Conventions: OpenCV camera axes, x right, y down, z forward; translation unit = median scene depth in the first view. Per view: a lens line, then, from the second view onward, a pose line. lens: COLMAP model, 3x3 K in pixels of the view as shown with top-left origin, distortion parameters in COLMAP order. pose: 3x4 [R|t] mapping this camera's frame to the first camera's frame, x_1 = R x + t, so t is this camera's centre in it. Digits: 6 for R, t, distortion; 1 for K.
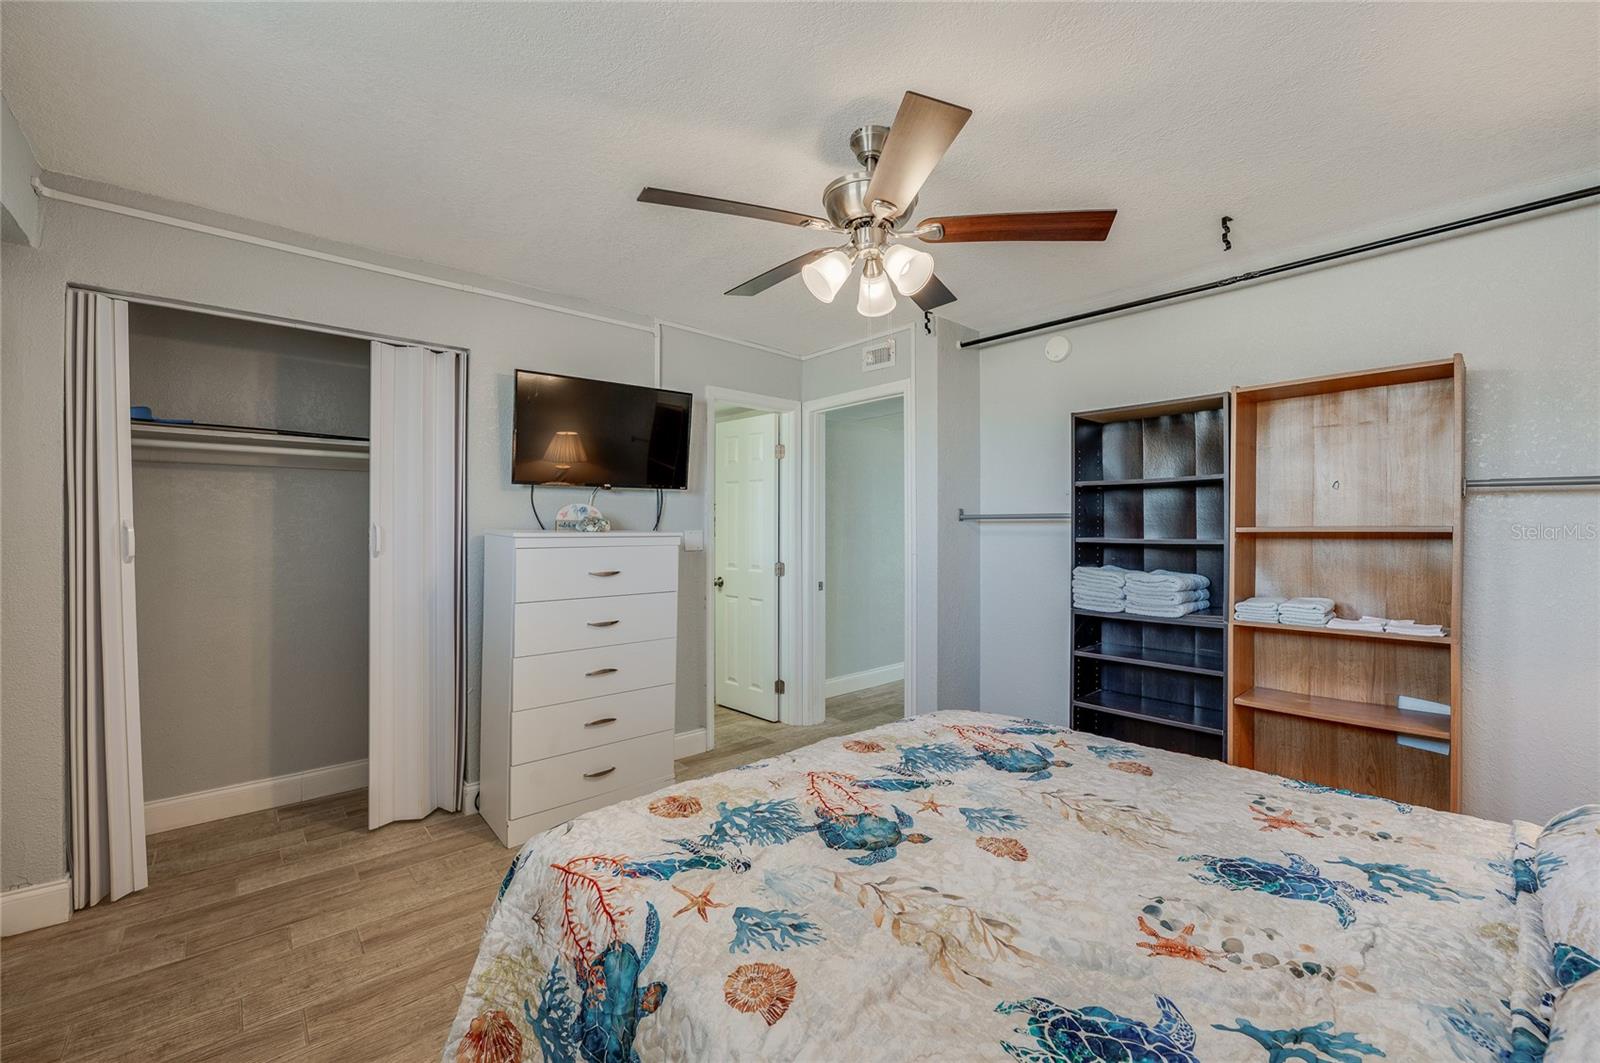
lens RADIAL K [[640.2, 0, 804.6], [0, 640.2, 530.1], [0, 0, 1]] dist [-0.002193, -0.000070]
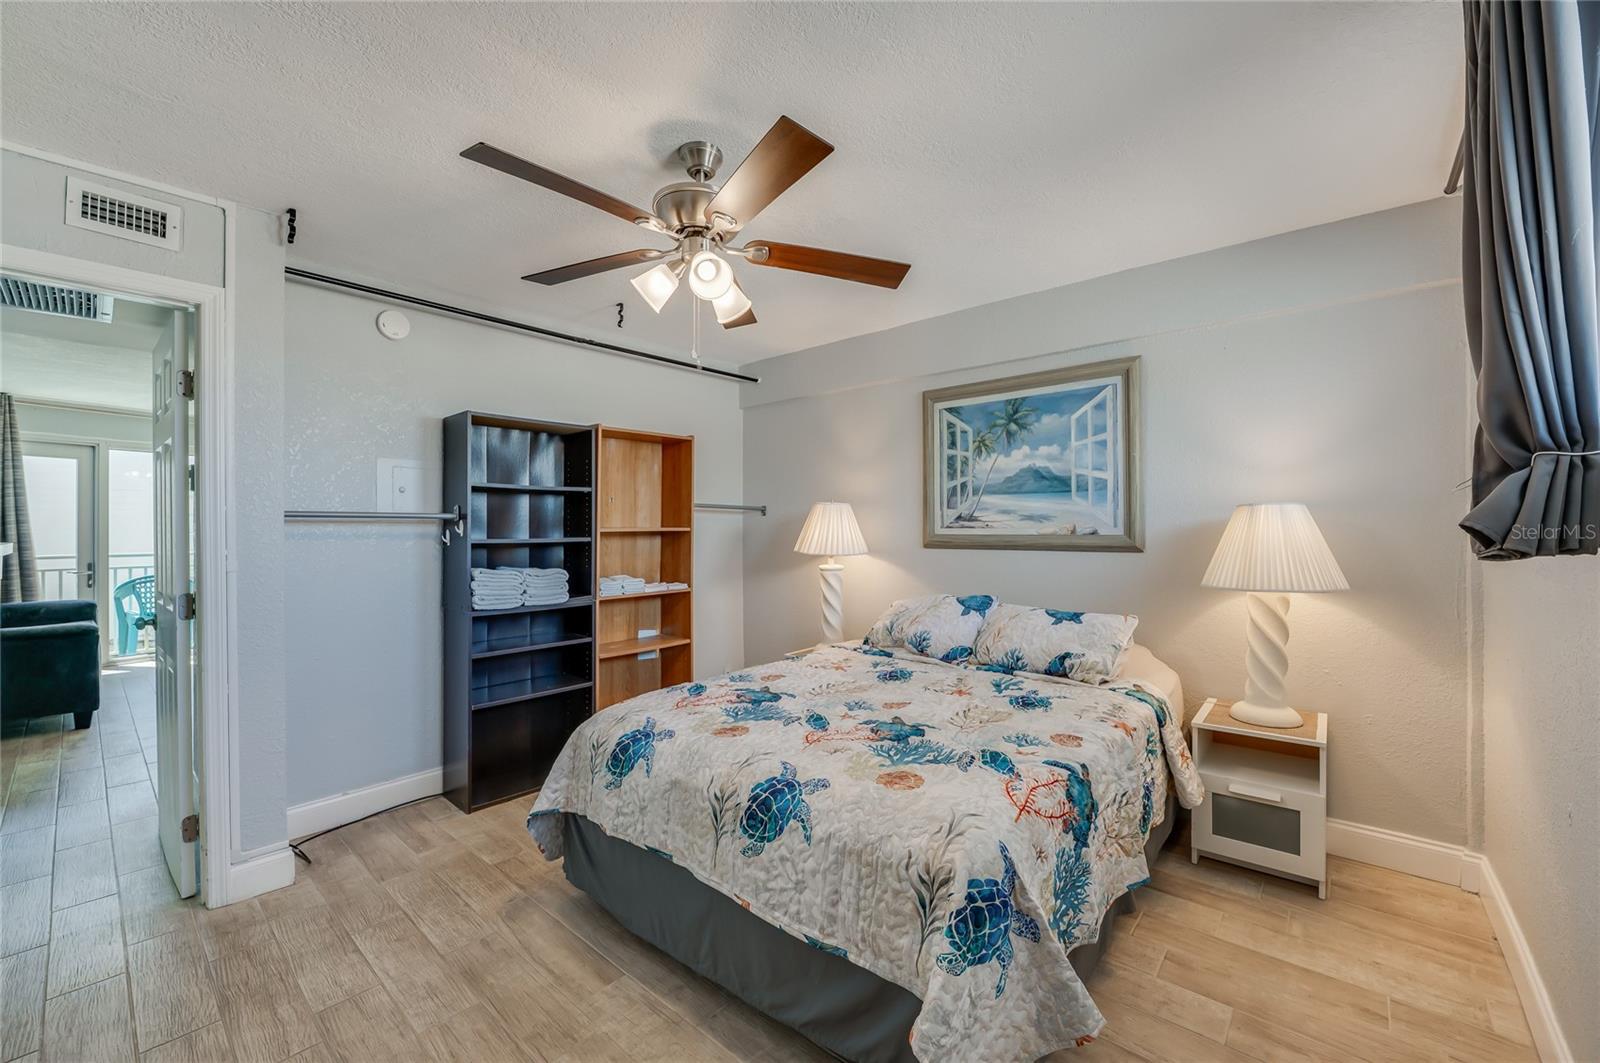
lens RADIAL K [[640.2, 0, 804.6], [0, 640.2, 530.1], [0, 0, 1]] dist [-0.002193, -0.000070]
pose [[-0.124145, -0.001140, 0.992263, -0.916149], [0.004812, 0.999987, 0.001751, -0.000871], [-0.992252, 0.004993, -0.124138, 0.935564]]
